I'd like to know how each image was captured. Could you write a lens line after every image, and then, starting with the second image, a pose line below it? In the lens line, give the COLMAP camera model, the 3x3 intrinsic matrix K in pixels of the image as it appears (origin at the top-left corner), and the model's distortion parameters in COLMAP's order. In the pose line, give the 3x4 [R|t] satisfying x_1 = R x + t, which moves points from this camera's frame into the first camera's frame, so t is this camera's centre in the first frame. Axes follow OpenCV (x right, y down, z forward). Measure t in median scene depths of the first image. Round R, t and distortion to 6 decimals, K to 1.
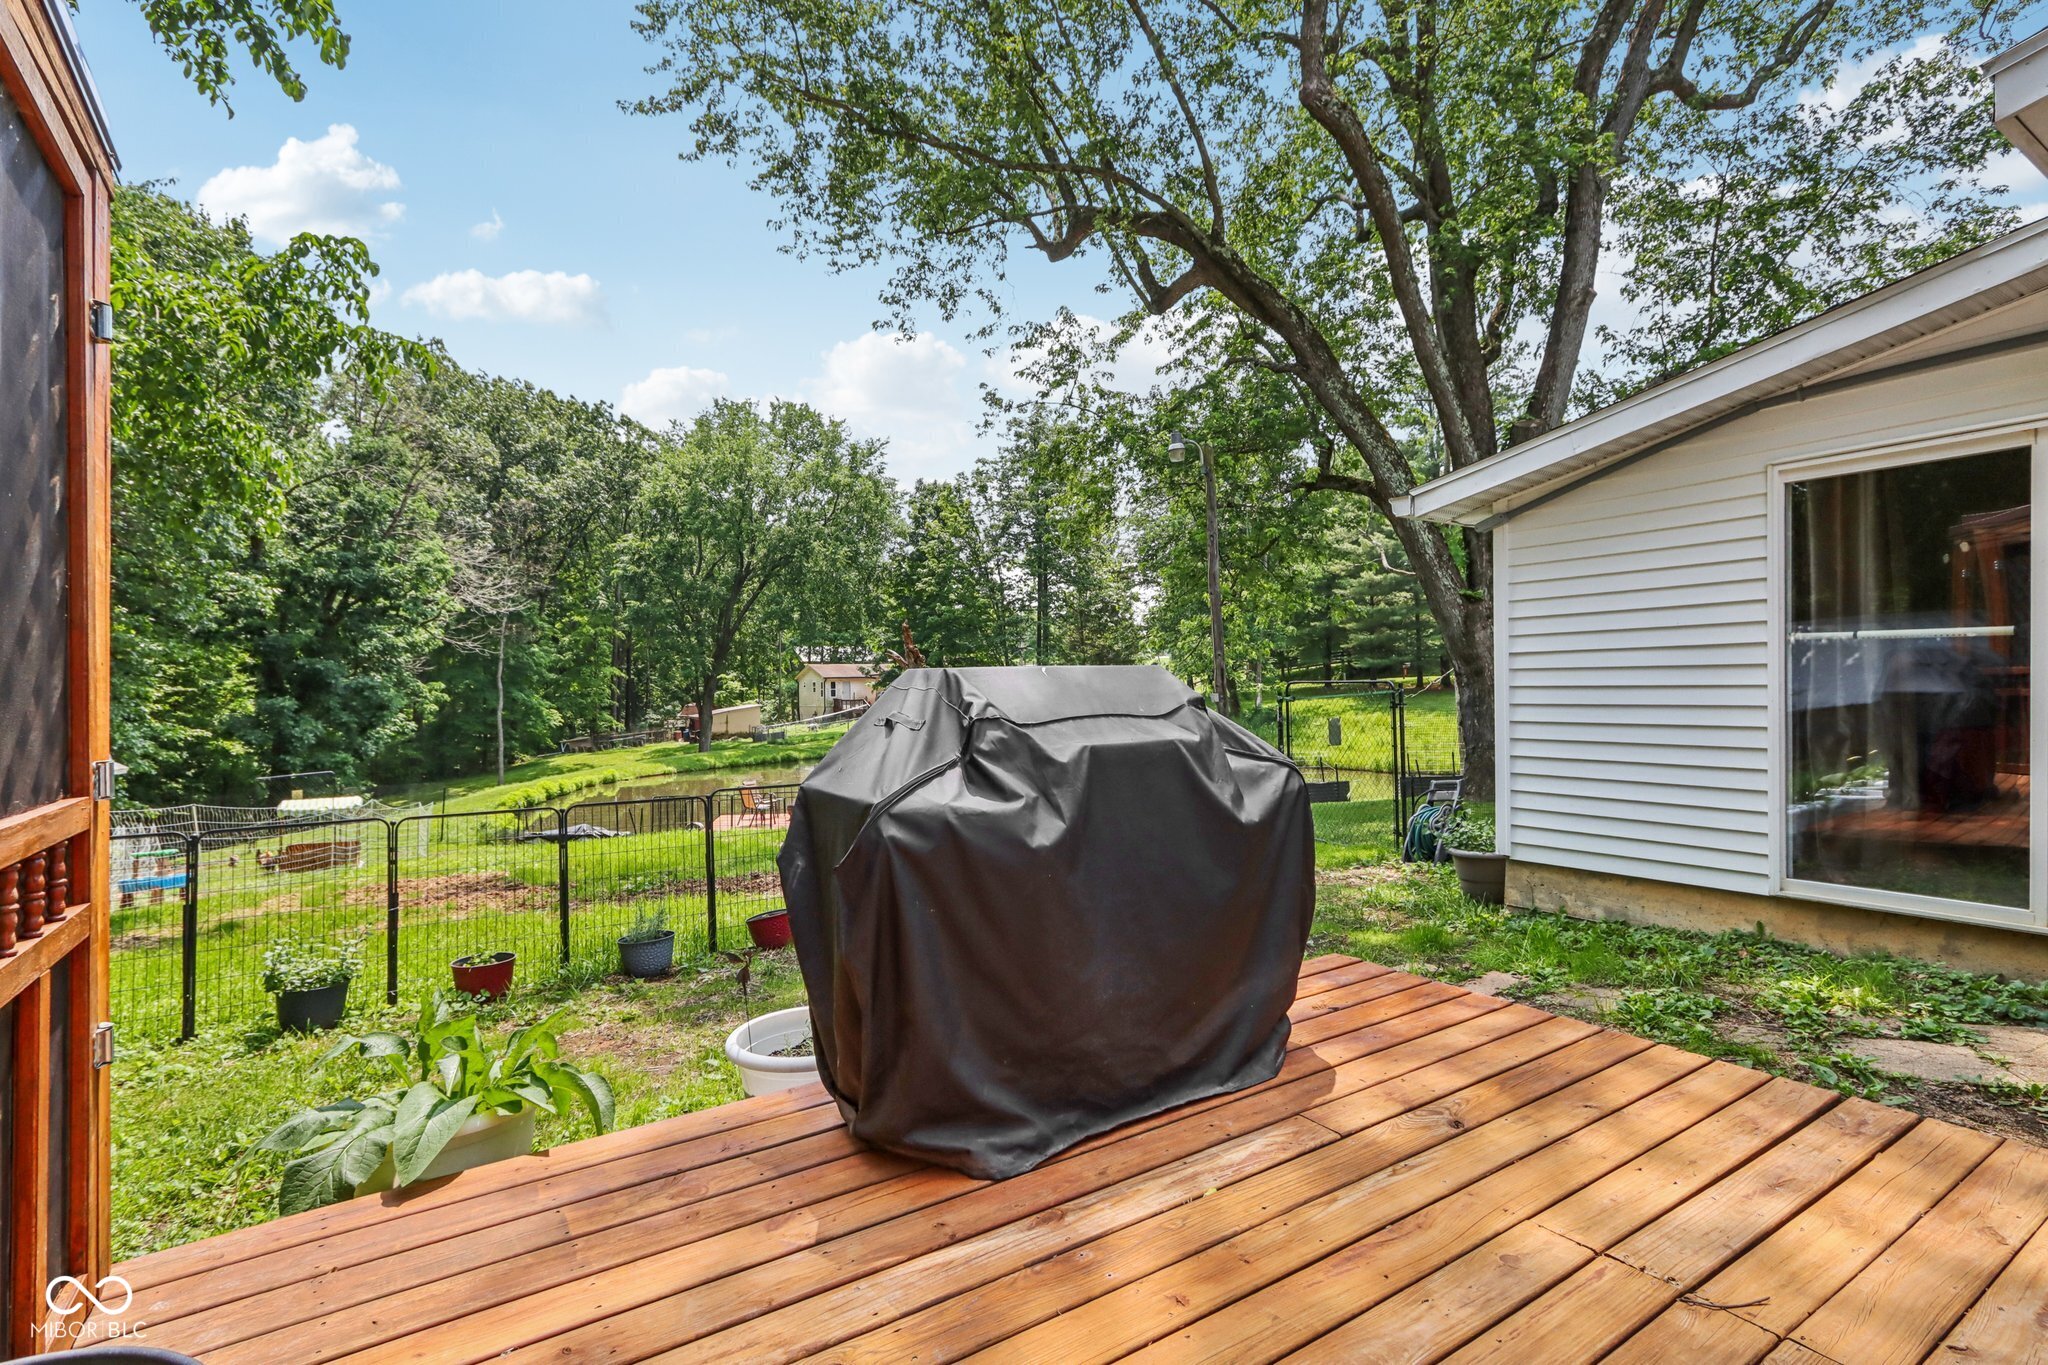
lens RADIAL K [[968.6, 0, 1023.2], [0, 968.6, 718.3], [0, 0, 1]] dist [-0.013756, 0.000188]
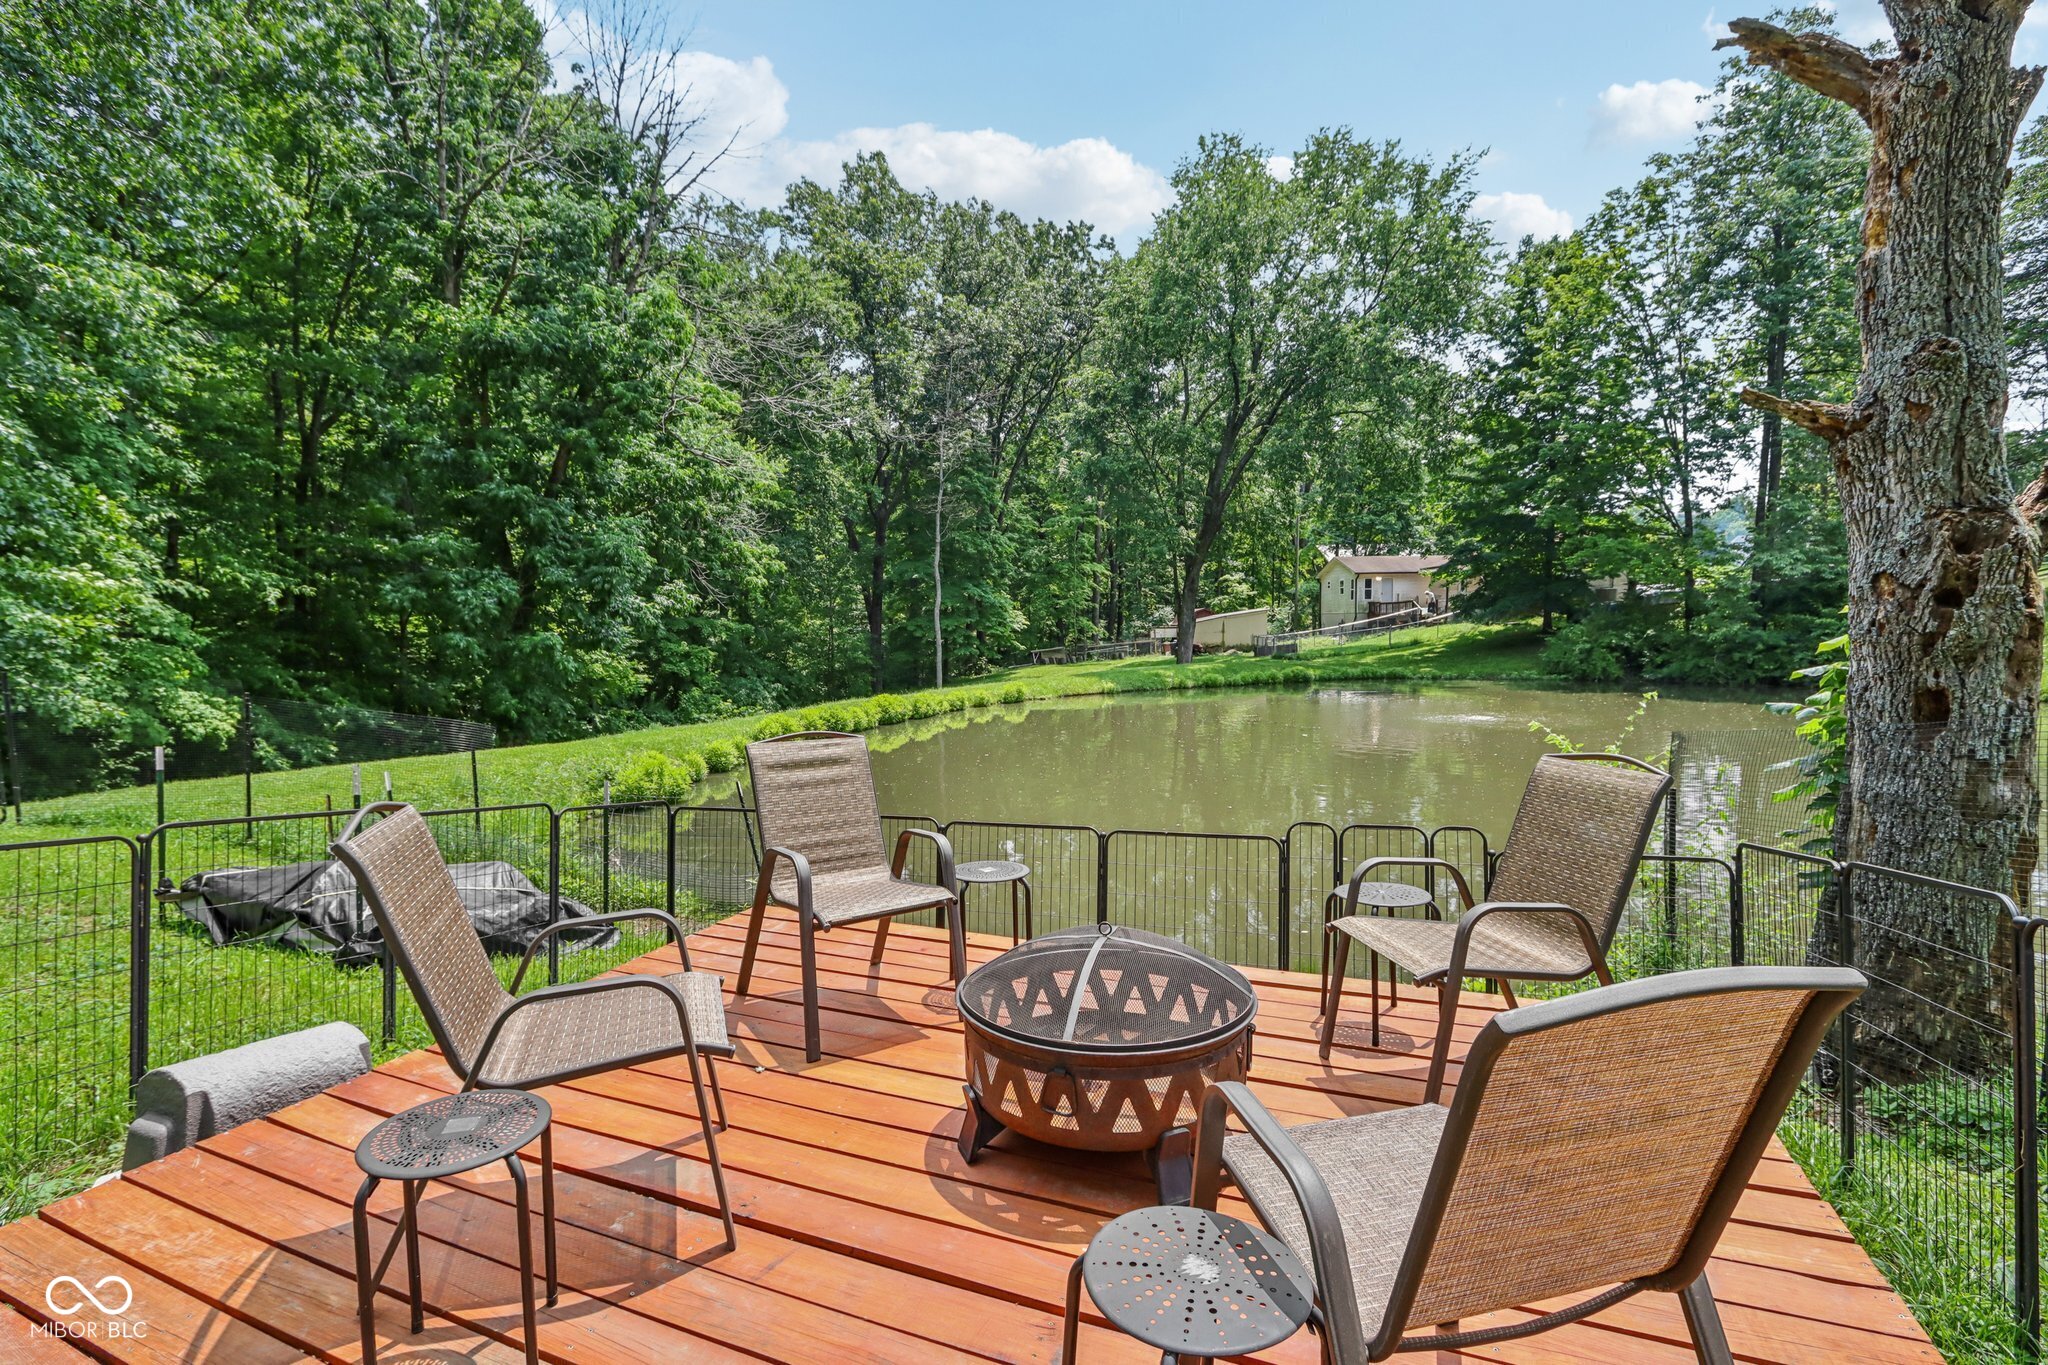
lens RADIAL K [[947.1, 0, 1022.6], [0, 947.1, 688.8], [0, 0, 1]] dist [-0.005210, 0.000410]
pose [[0.856737, 0.041036, -0.514119, -0.061925], [-0.017507, 0.998569, 0.050529, 0.017313], [0.515457, -0.034289, 0.856229, 0.314072]]
